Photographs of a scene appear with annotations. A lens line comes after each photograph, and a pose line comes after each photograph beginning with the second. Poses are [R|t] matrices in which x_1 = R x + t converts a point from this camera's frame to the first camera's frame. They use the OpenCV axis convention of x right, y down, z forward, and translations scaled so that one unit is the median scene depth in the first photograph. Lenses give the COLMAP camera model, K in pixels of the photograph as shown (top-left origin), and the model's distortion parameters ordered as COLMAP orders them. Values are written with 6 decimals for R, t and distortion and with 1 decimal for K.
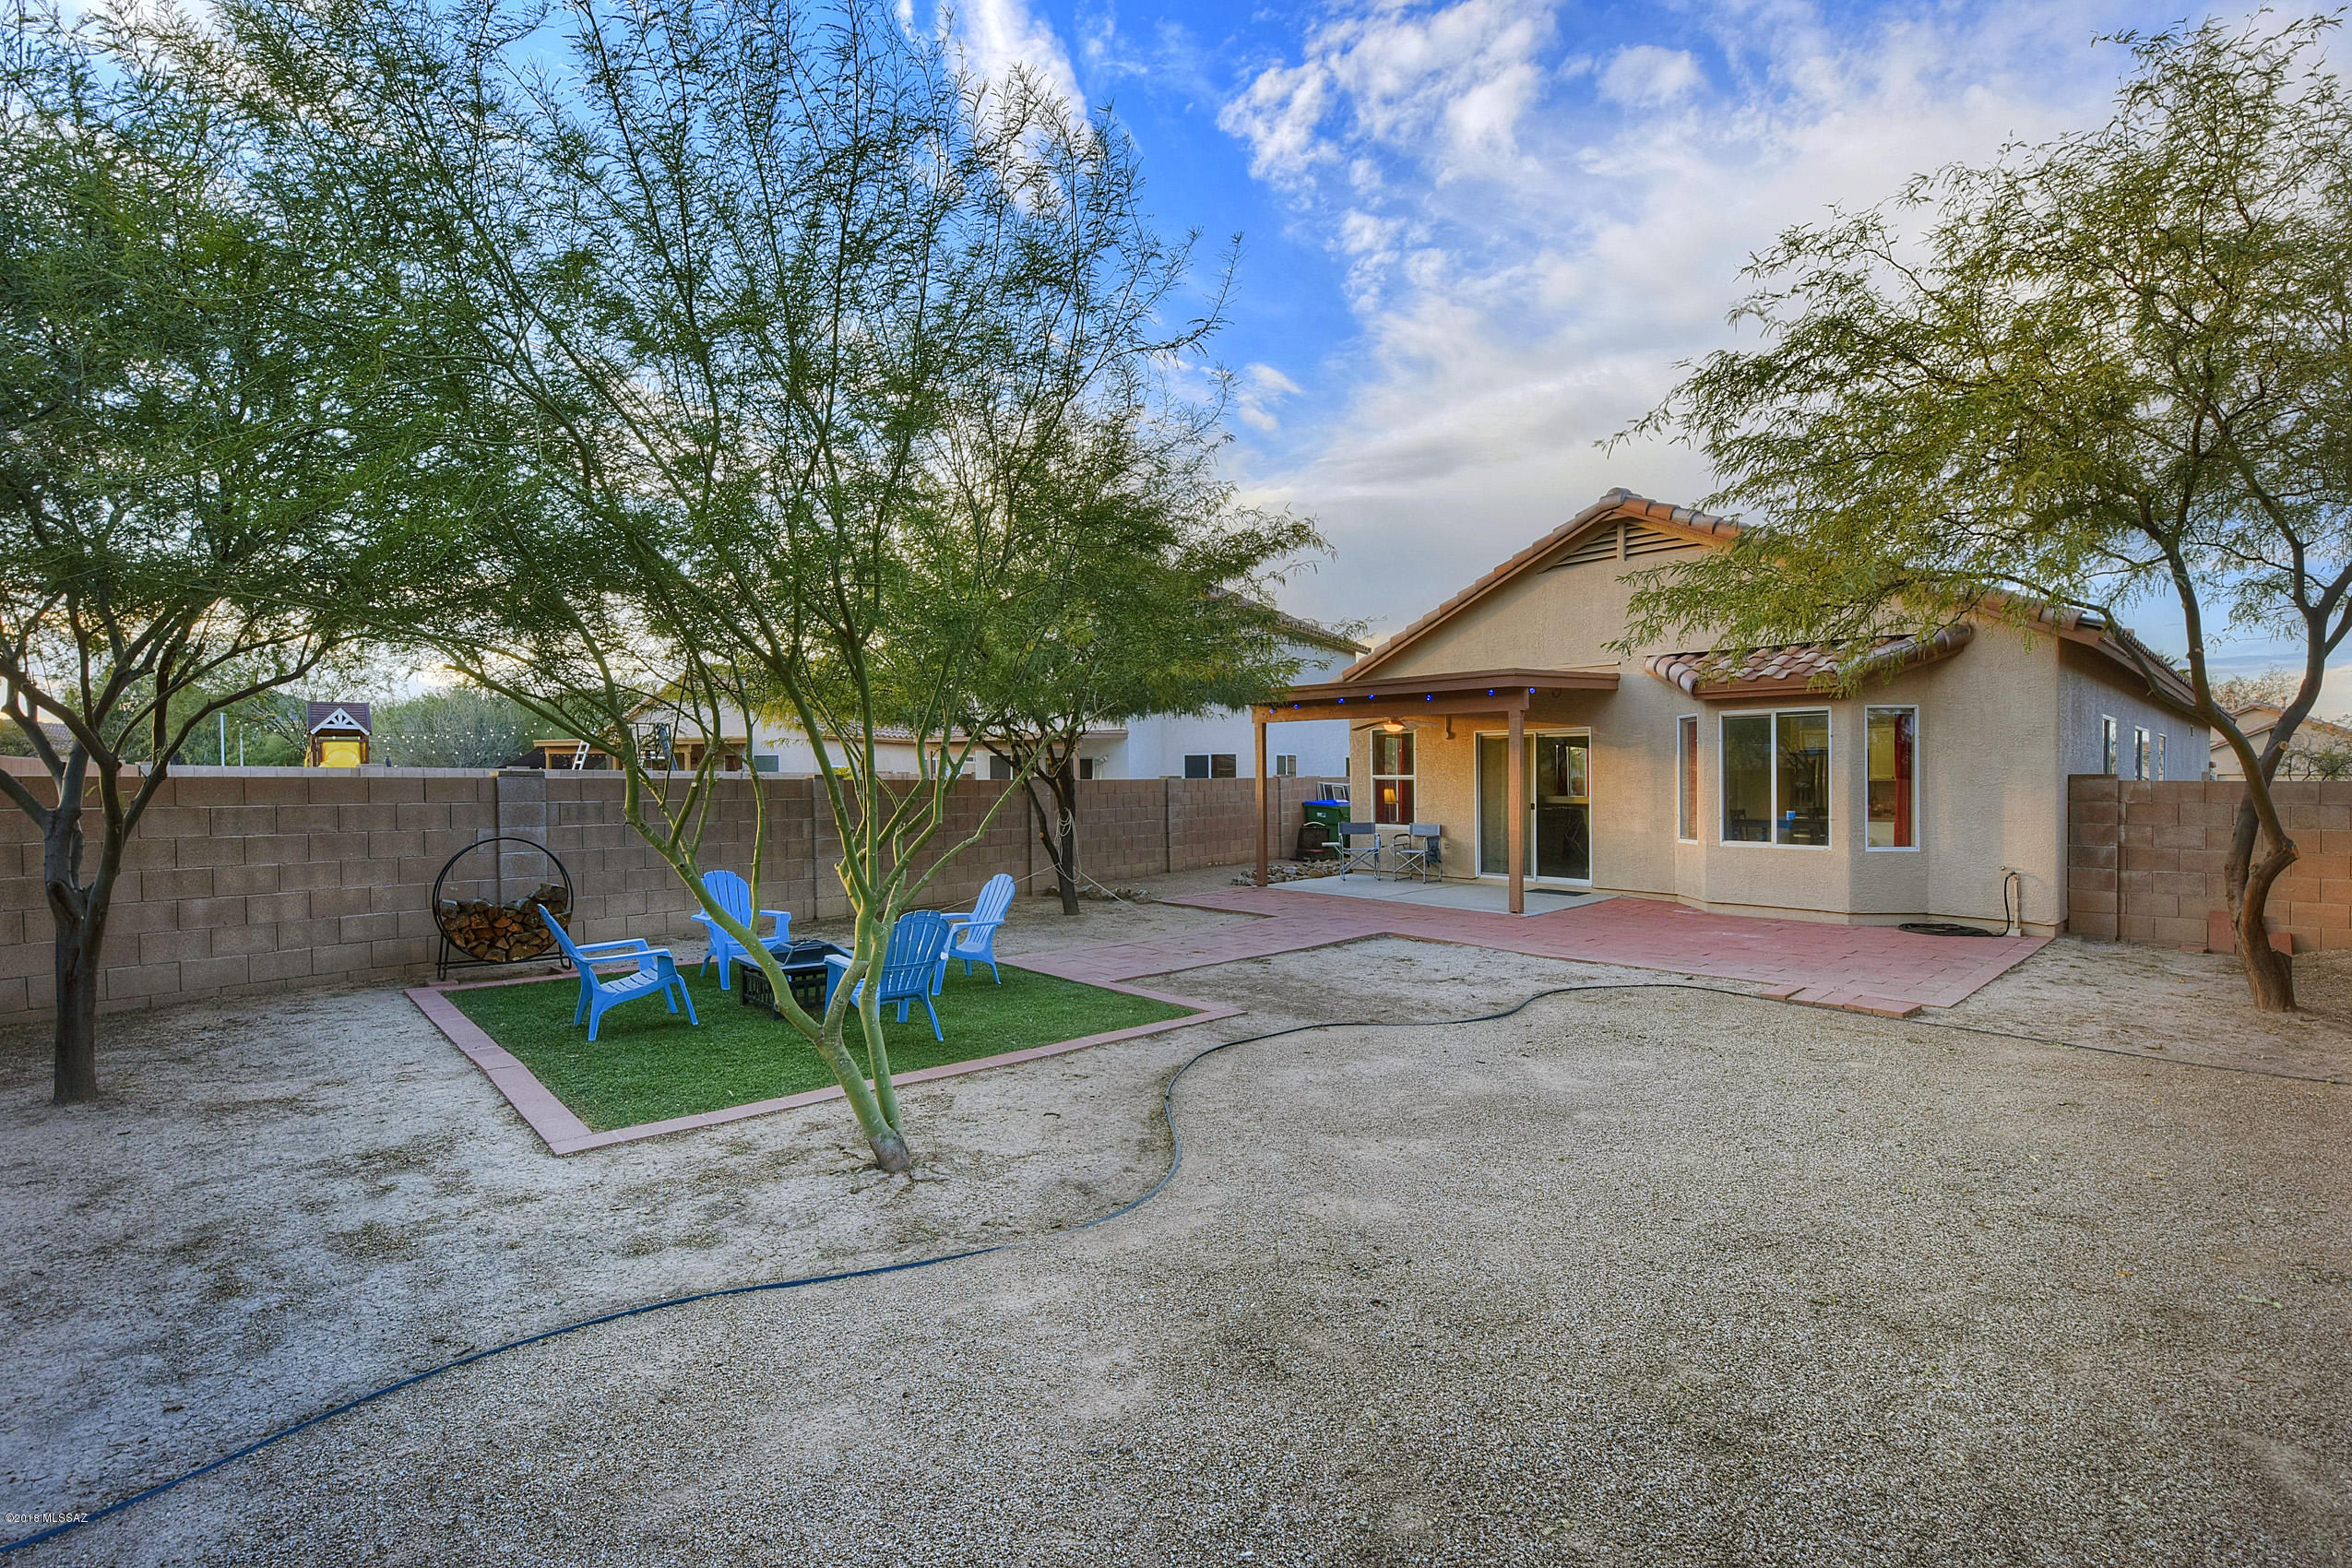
lens RADIAL K [[1082.2, 0, 1189.8], [0, 1082.2, 790.8], [0, 0, 1]] dist [-0.003208, -0.008767]
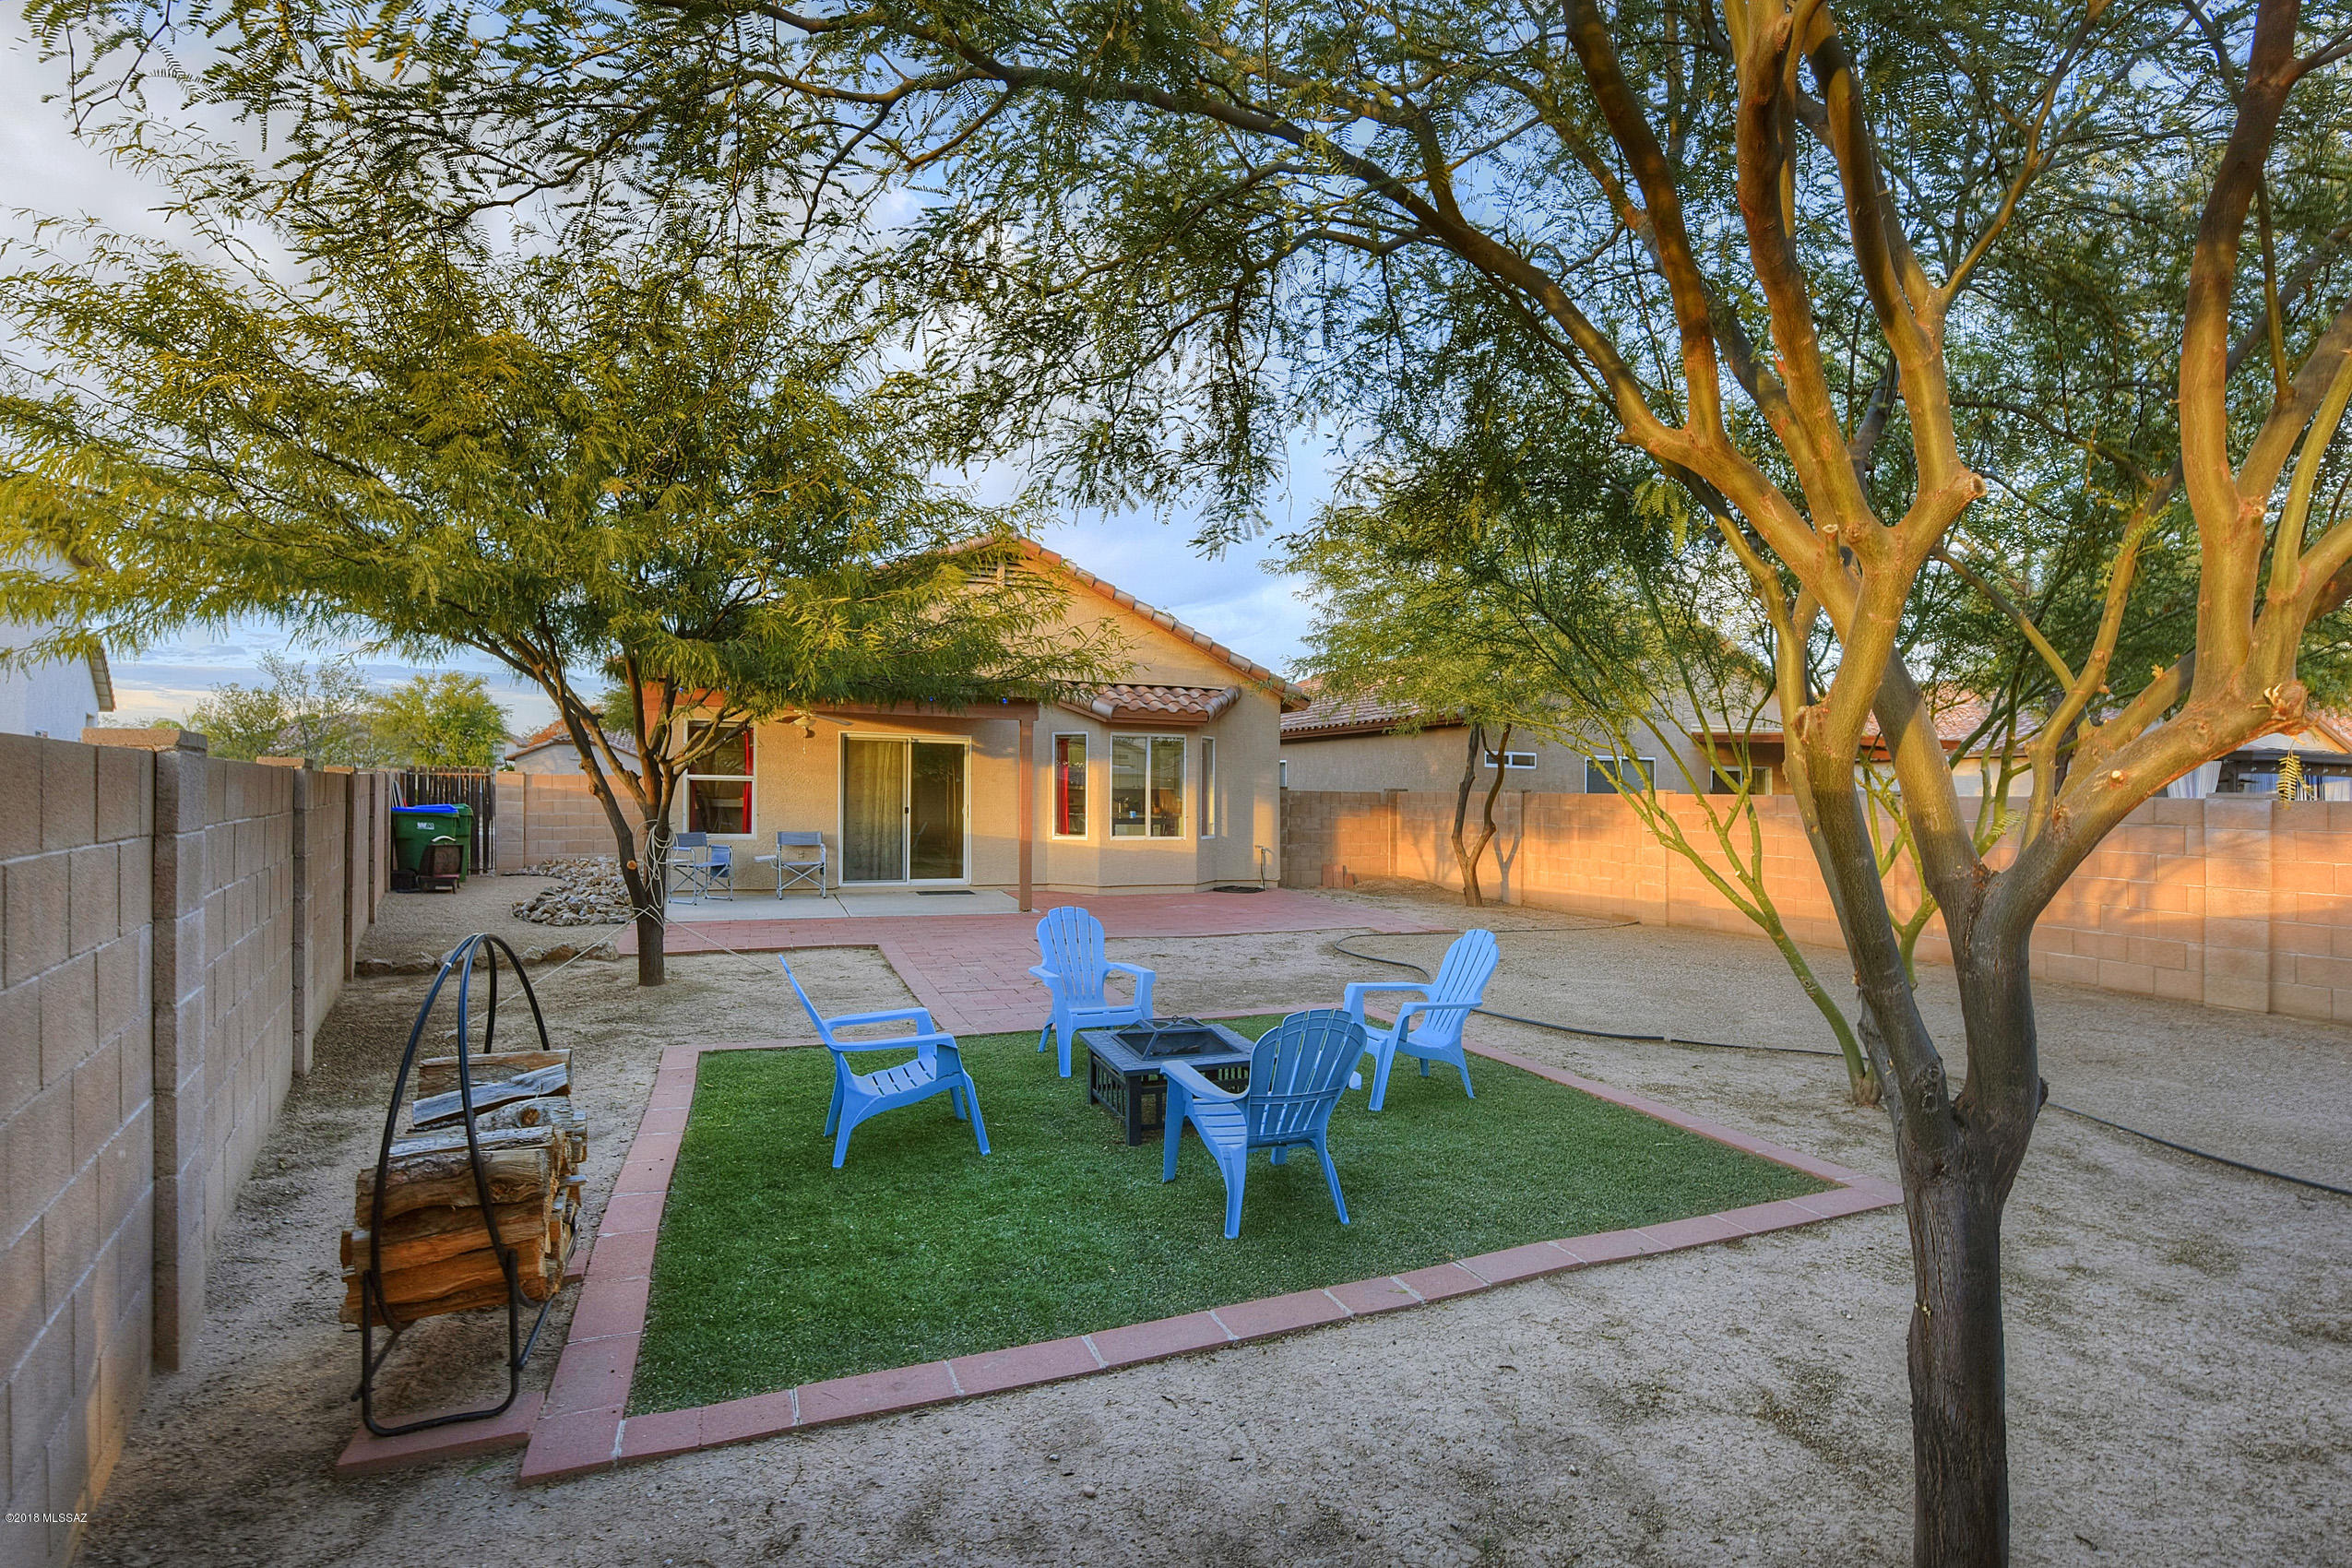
lens RADIAL K [[1082.2, 0, 1189.8], [0, 1082.2, 790.8], [0, 0, 1]] dist [-0.003208, -0.008767]
pose [[0.323010, 0.010487, 0.946337, -1.006973], [-0.009152, 0.999926, -0.007957, 0.001900], [-0.946351, -0.006091, 0.323083, 0.786709]]
